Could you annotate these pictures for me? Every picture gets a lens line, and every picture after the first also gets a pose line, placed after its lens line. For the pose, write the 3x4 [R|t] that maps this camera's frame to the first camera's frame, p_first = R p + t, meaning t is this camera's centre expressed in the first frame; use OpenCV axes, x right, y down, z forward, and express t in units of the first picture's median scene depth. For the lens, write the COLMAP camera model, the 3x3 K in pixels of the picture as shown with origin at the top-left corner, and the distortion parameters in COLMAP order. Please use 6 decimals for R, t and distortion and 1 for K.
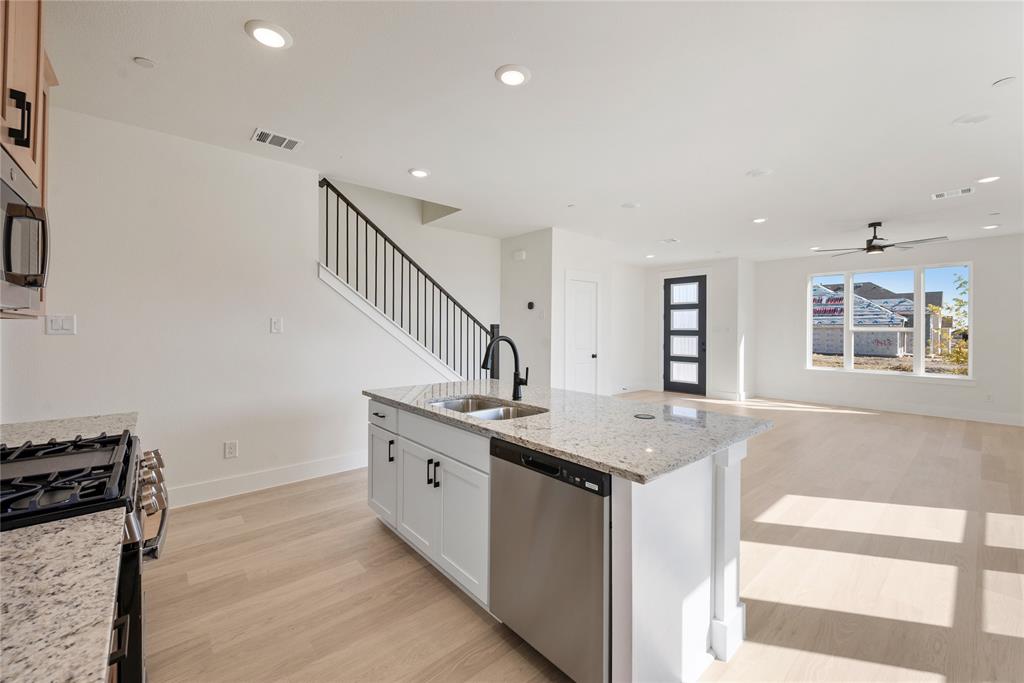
lens RADIAL K [[406.7, 0, 512.8], [0, 406.7, 328.8], [0, 0, 1]] dist [-0.000881, 0.000666]
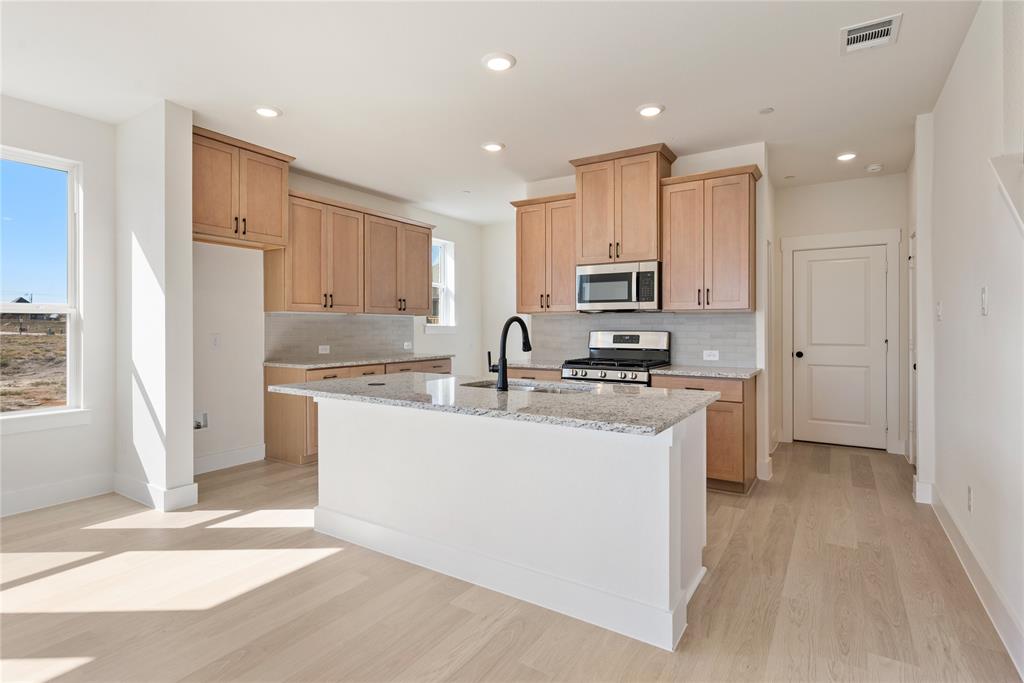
lens RADIAL K [[507.6, 0, 514.1], [0, 507.6, 328.3], [0, 0, 1]] dist [0.004235, 0.001364]
pose [[-0.958712, -0.007030, -0.284293, 0.106570], [-0.006484, 0.999975, -0.002862, 0.016919], [0.284306, -0.000900, -0.958733, 0.744477]]
